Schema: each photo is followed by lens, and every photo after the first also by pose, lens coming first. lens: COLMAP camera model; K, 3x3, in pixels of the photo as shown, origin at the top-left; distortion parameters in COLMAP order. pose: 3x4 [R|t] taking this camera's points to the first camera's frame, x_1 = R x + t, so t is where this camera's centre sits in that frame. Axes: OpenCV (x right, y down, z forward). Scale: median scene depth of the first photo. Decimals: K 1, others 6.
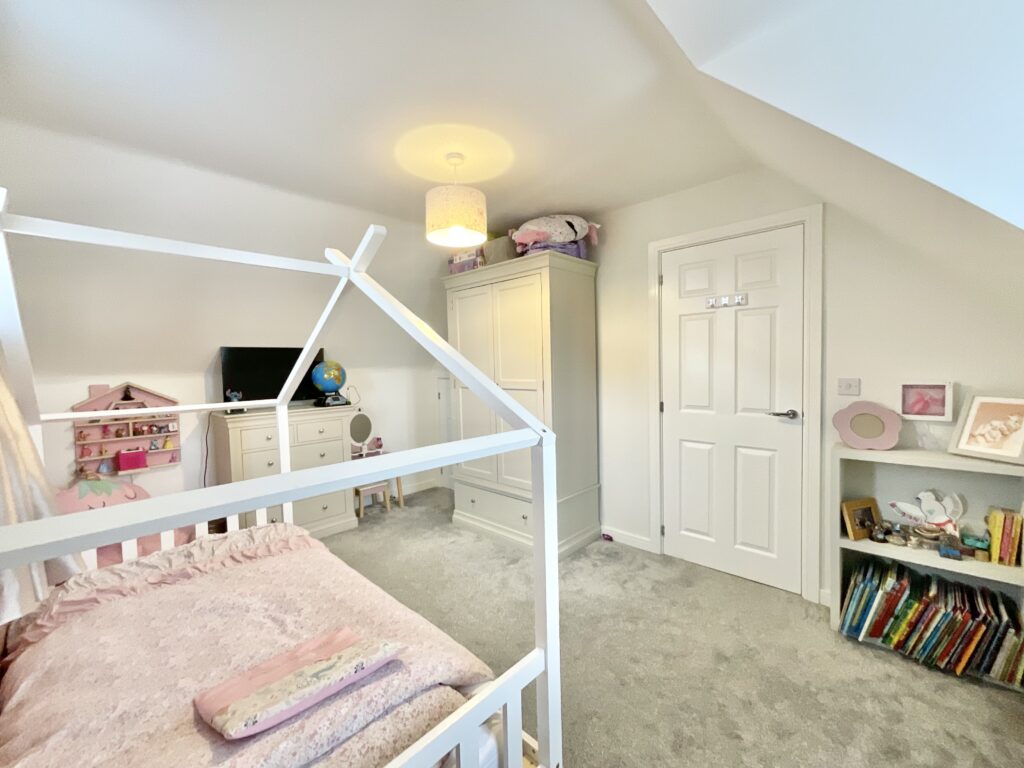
lens RADIAL K [[417.9, 0, 510.5], [0, 417.9, 381.5], [0, 0, 1]] dist [-0.000870, 0.000044]
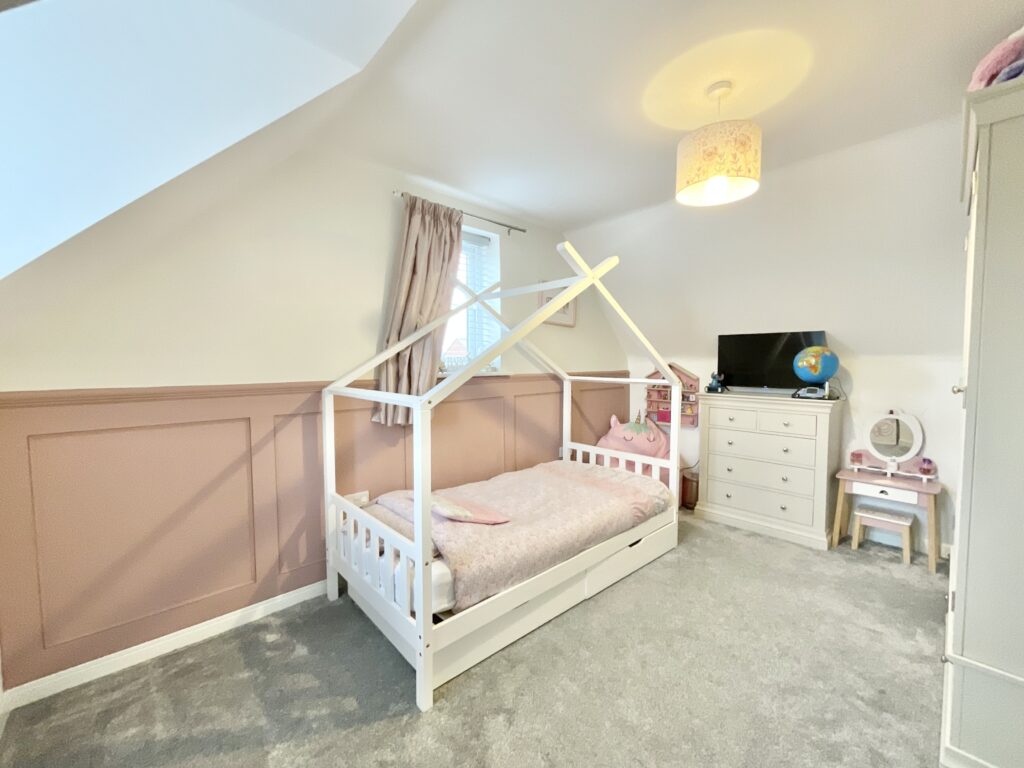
lens RADIAL K [[410.3, 0, 512.9], [0, 410.3, 405.2], [0, 0, 1]] dist [-0.000281, 0.000014]
pose [[-0.054897, 0.134792, -0.989352, 0.471451], [-0.041181, 0.989698, 0.137124, -0.019612], [0.997642, 0.048270, -0.048780, 0.471318]]
